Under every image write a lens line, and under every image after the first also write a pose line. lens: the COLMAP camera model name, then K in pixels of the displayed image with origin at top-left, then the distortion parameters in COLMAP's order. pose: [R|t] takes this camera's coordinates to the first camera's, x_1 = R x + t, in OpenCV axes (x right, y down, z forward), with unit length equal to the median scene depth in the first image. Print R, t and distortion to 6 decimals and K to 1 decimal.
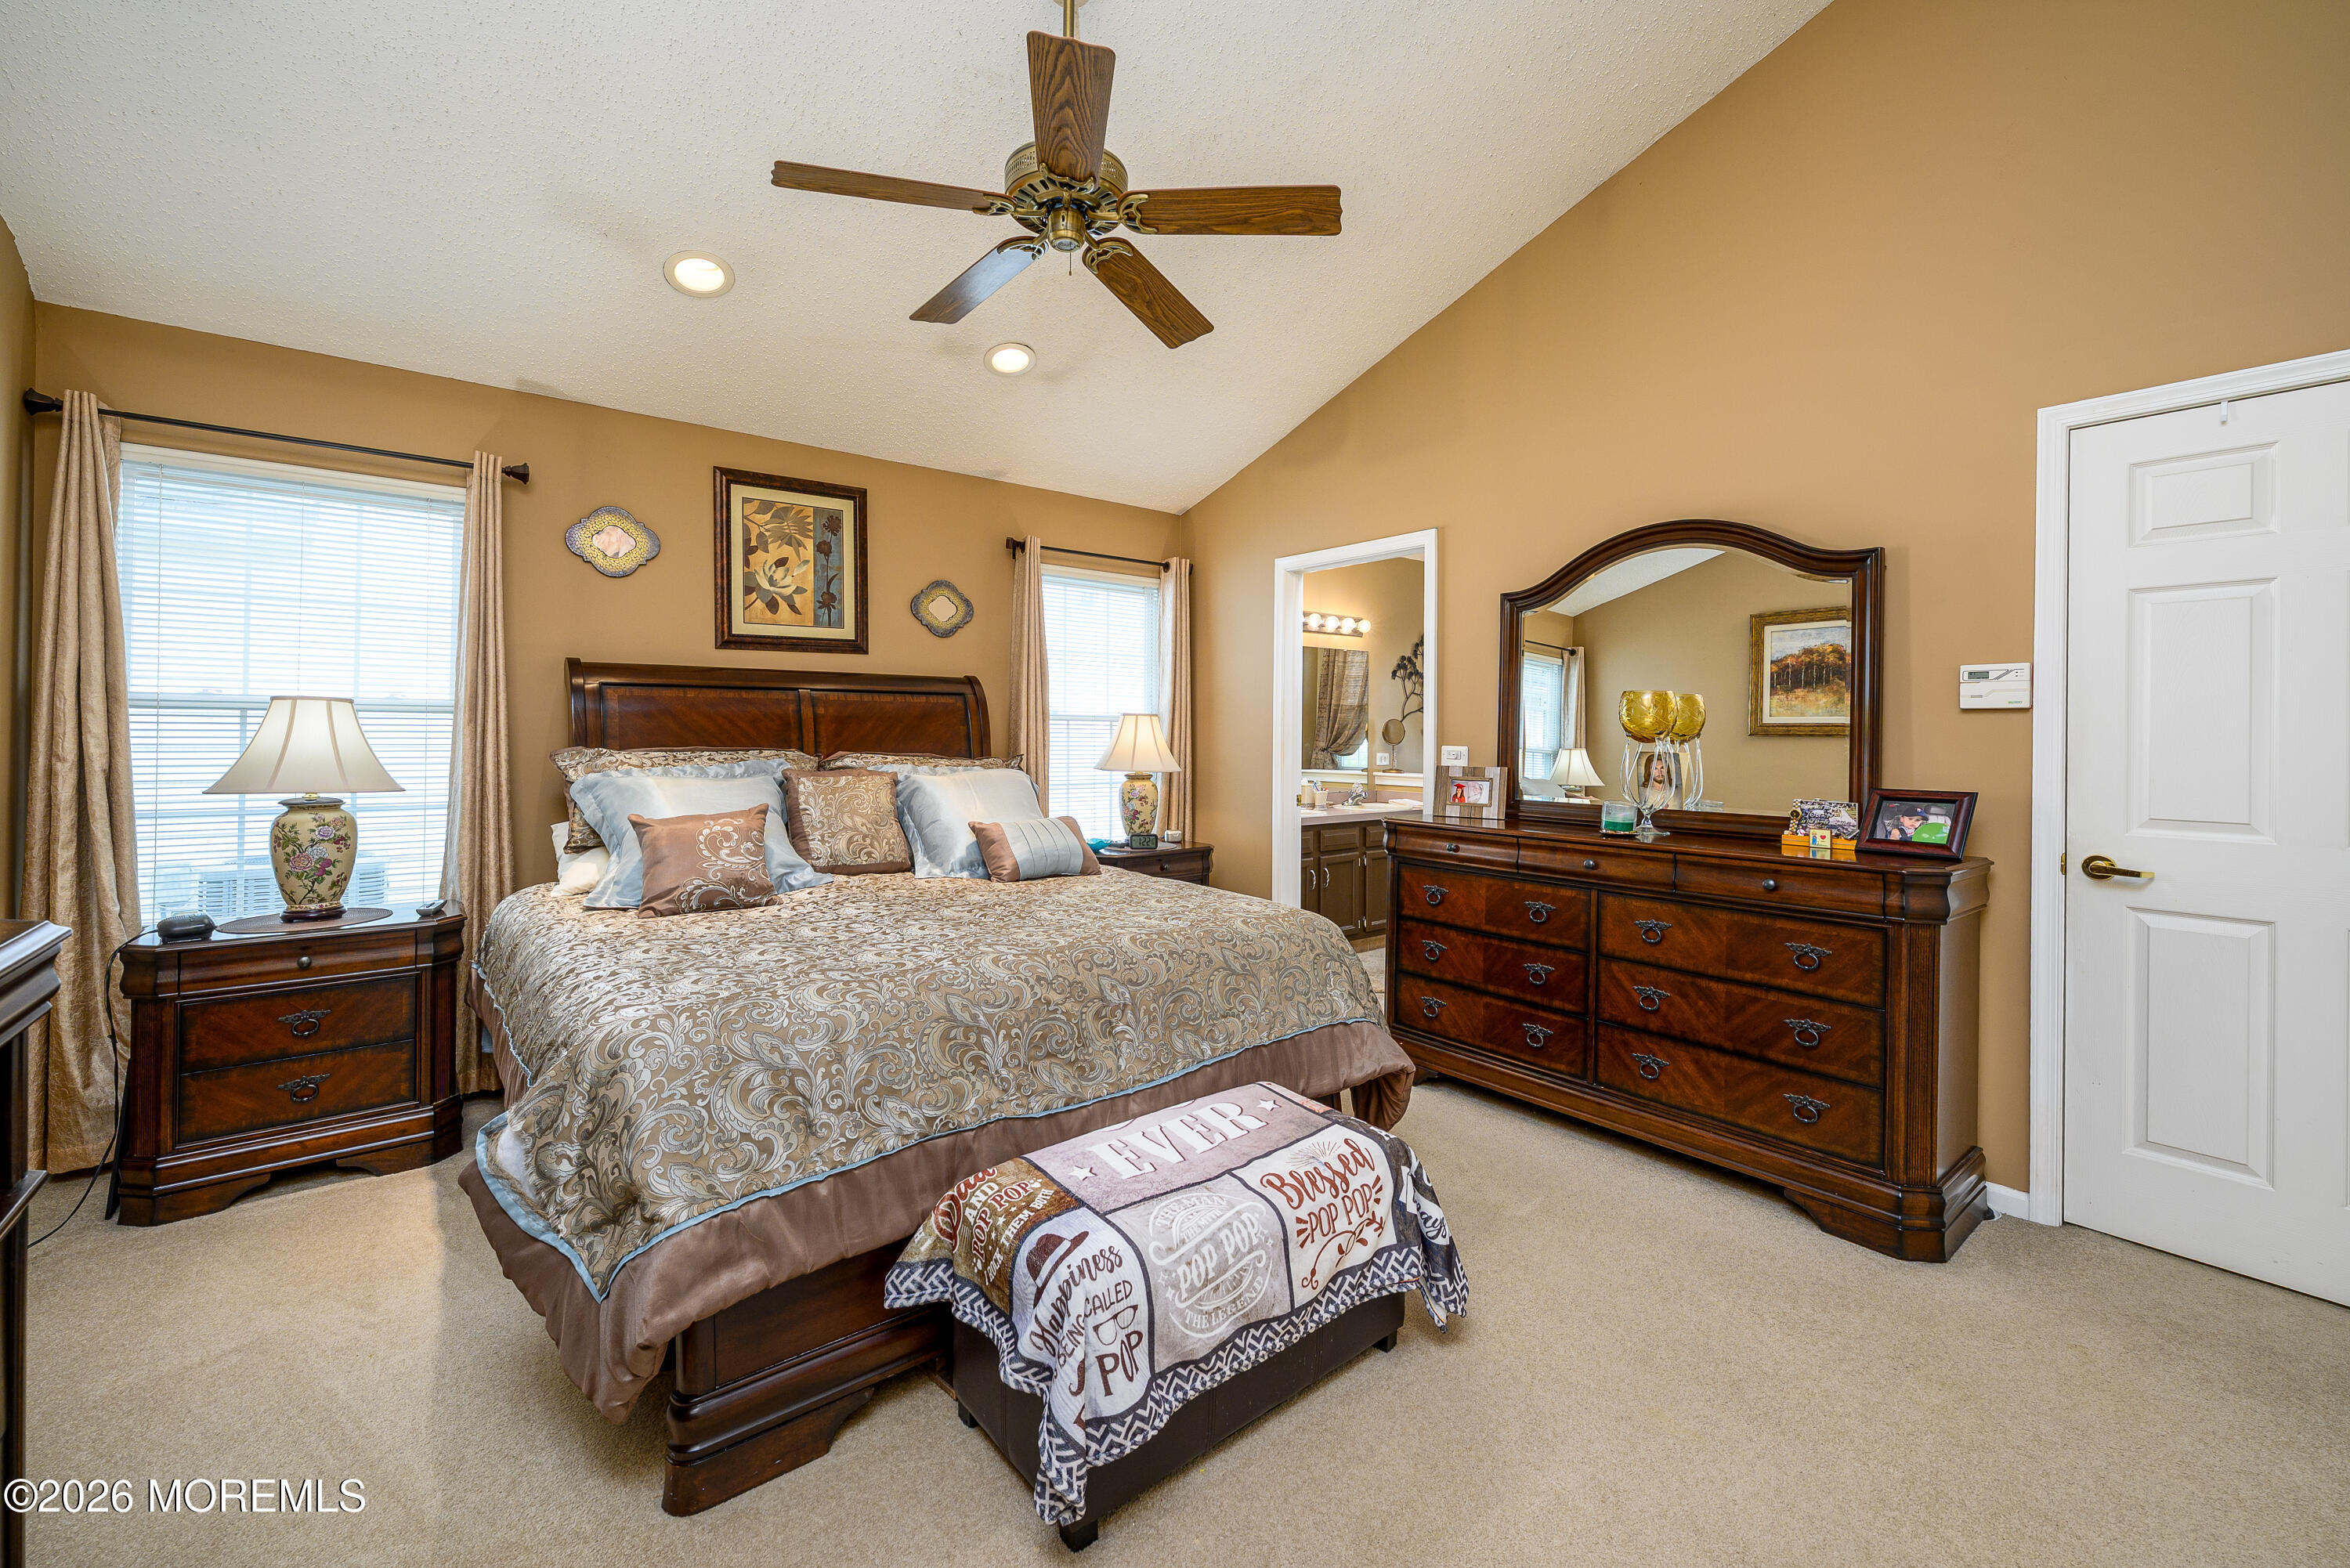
lens RADIAL K [[941.5, 0, 1153.1], [0, 941.5, 727.2], [0, 0, 1]] dist [-0.002952, -0.000163]
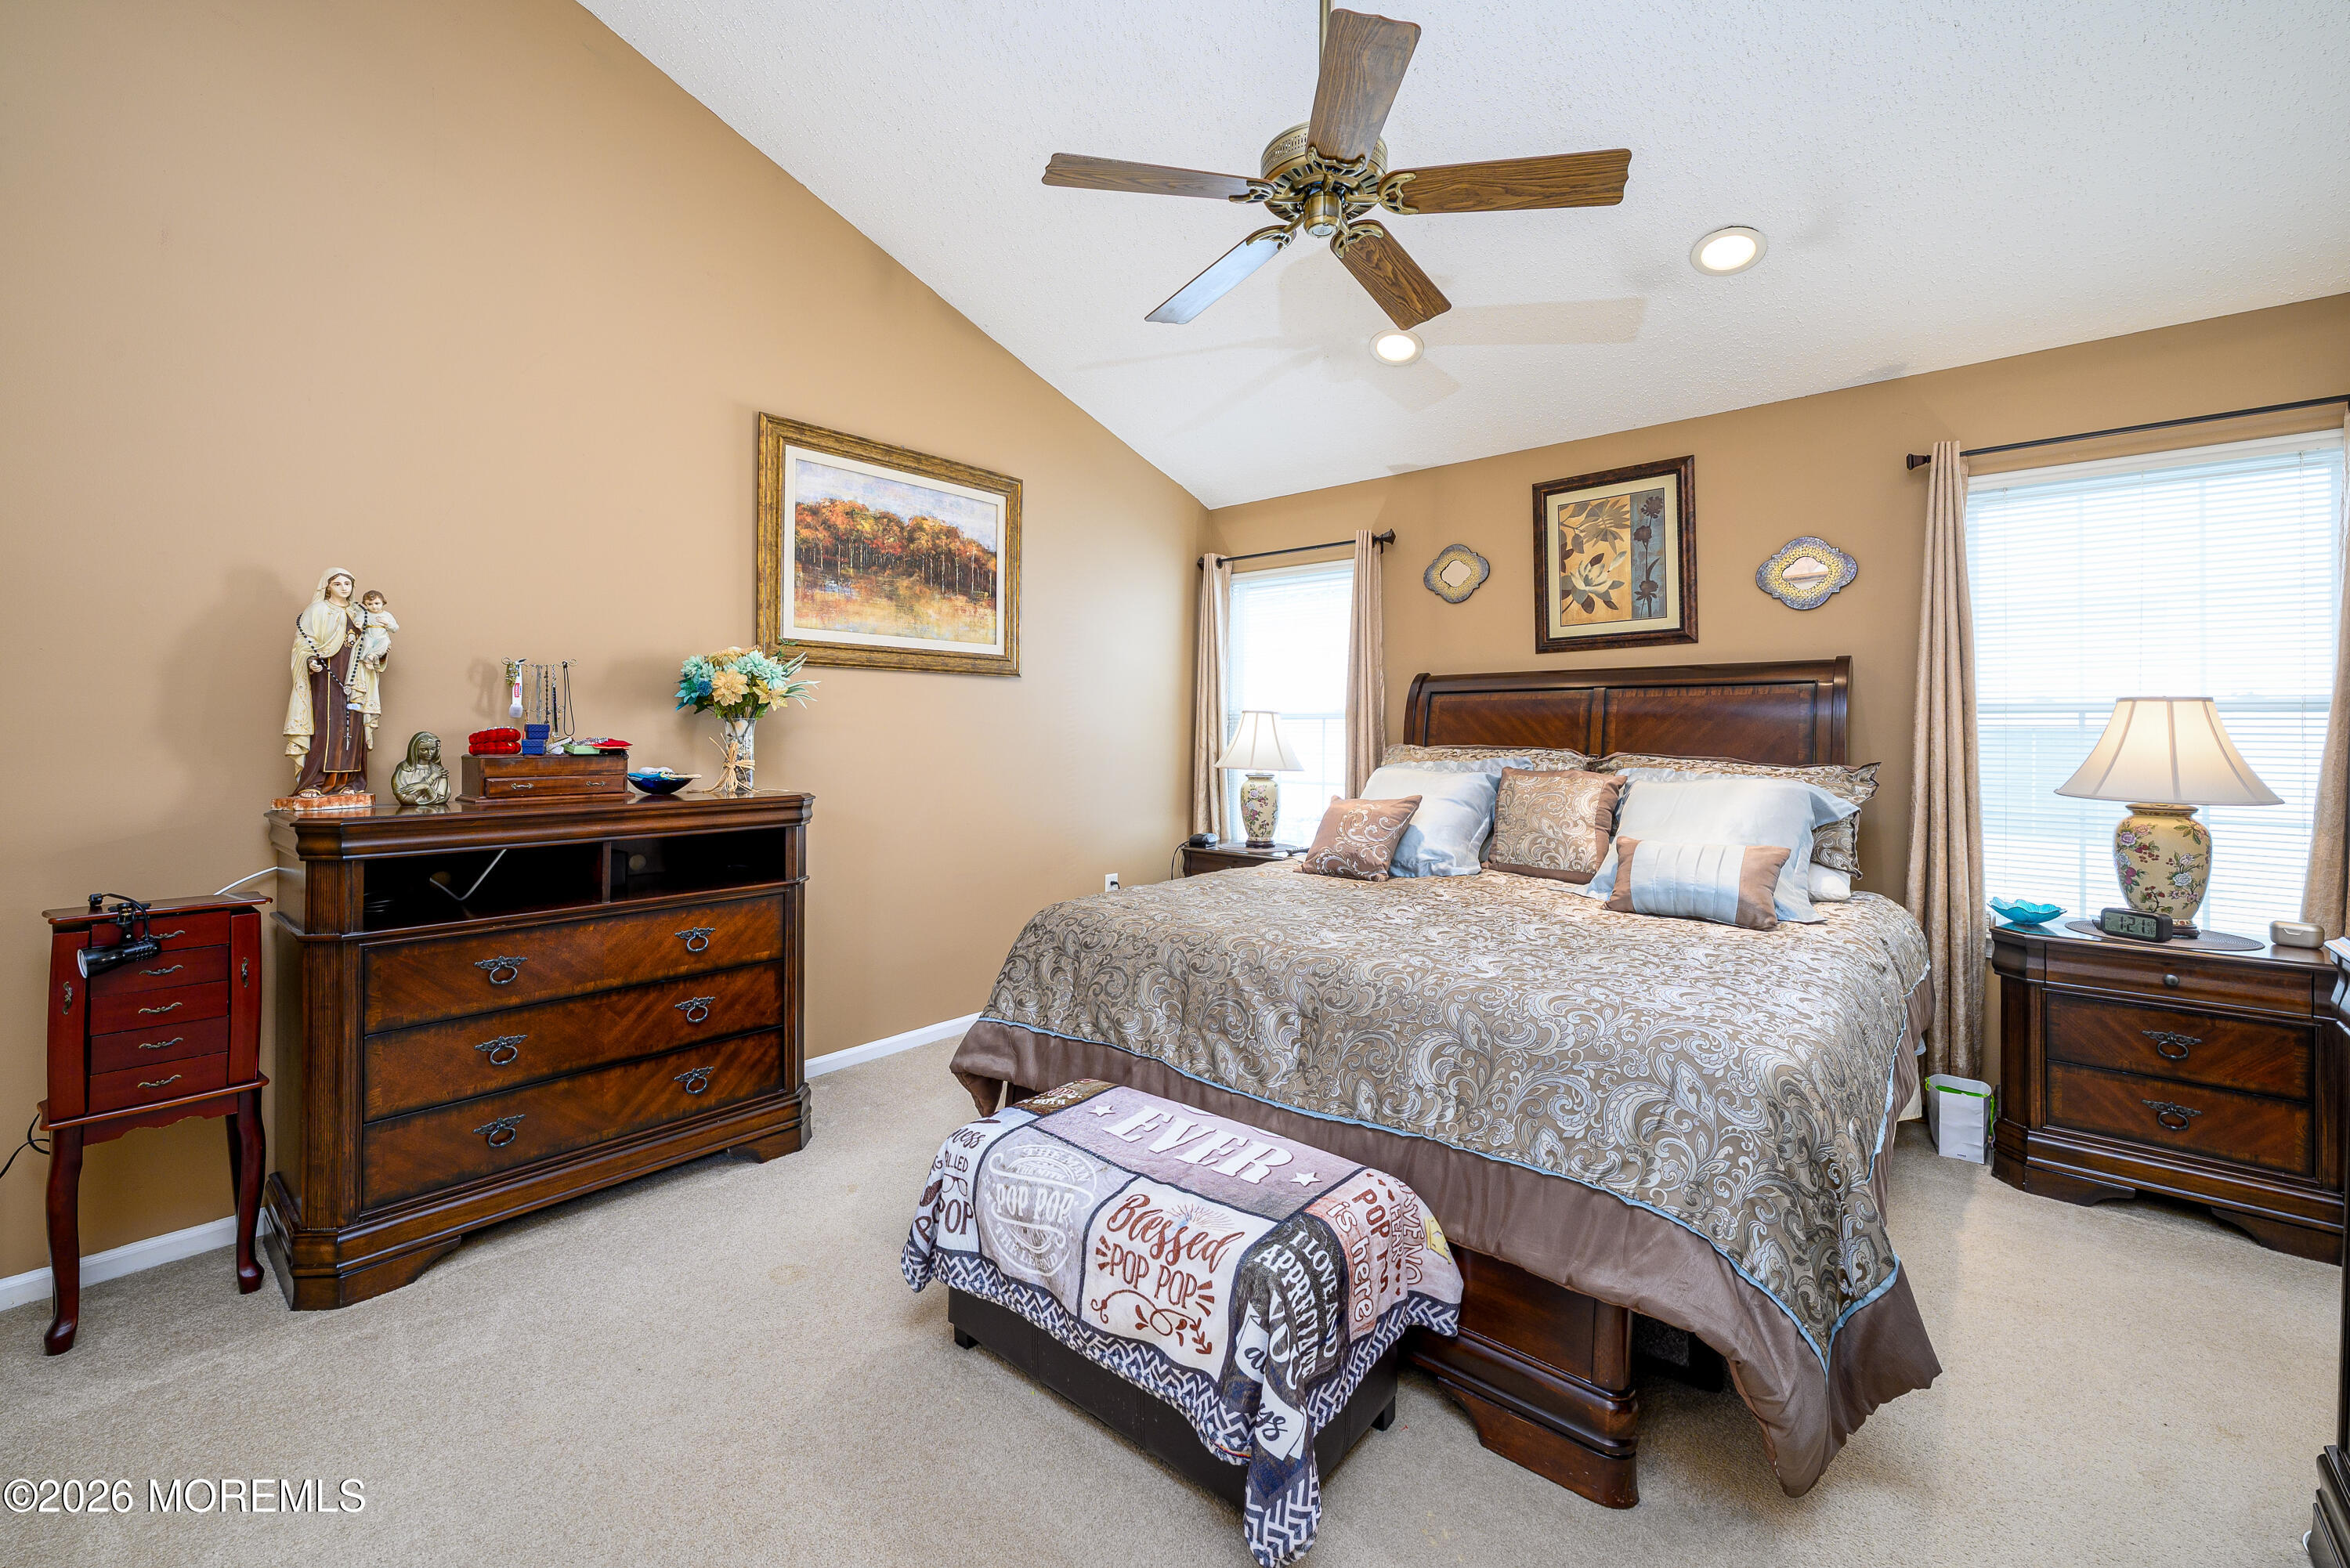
lens RADIAL K [[941.5, 0, 1200.8], [0, 941.5, 723.1], [0, 0, 1]] dist [-0.002952, -0.000163]
pose [[0.218560, -0.013062, -0.975736, 0.669705], [0.005141, 0.999912, -0.012234, 0.008292], [0.975810, -0.002342, 0.218608, 0.536420]]
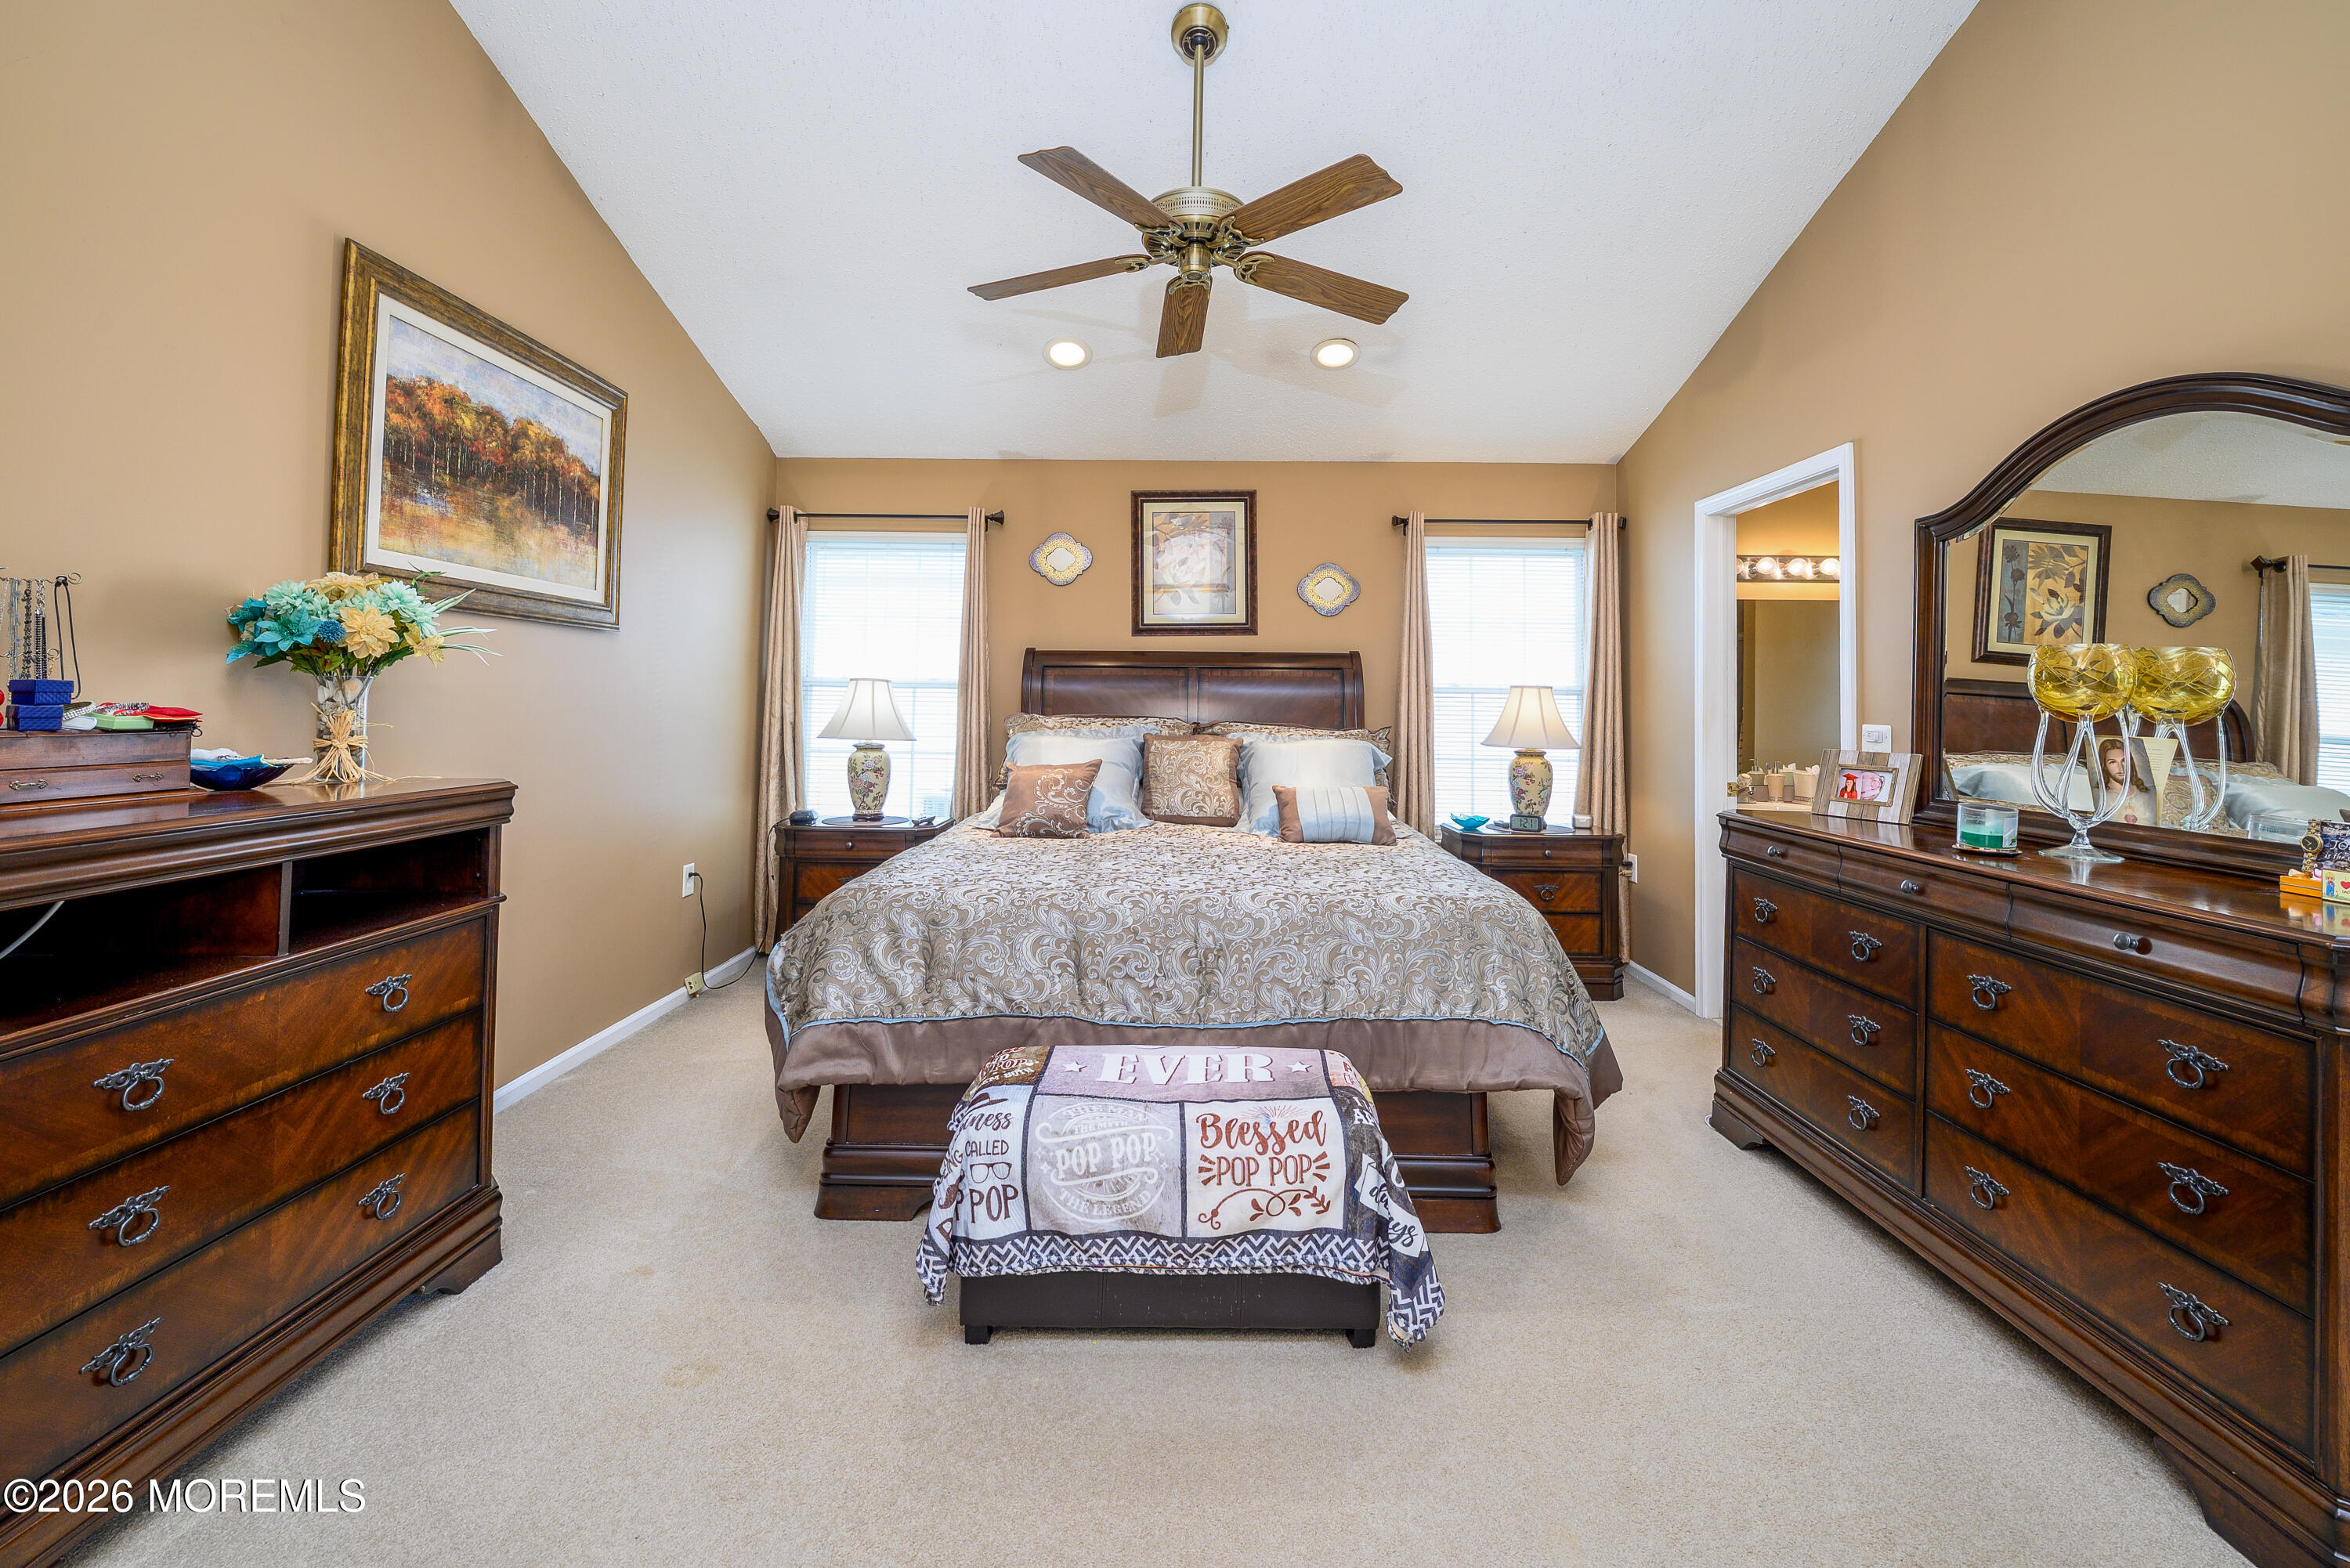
lens RADIAL K [[941.5, 0, 1173.4], [0, 941.5, 676.4], [0, 0, 1]] dist [-0.002952, -0.000163]
pose [[0.782365, -0.014365, -0.622655, 0.480603], [-0.003406, 0.999620, -0.027342, 0.005365], [0.622811, 0.023512, 0.782019, 0.080892]]
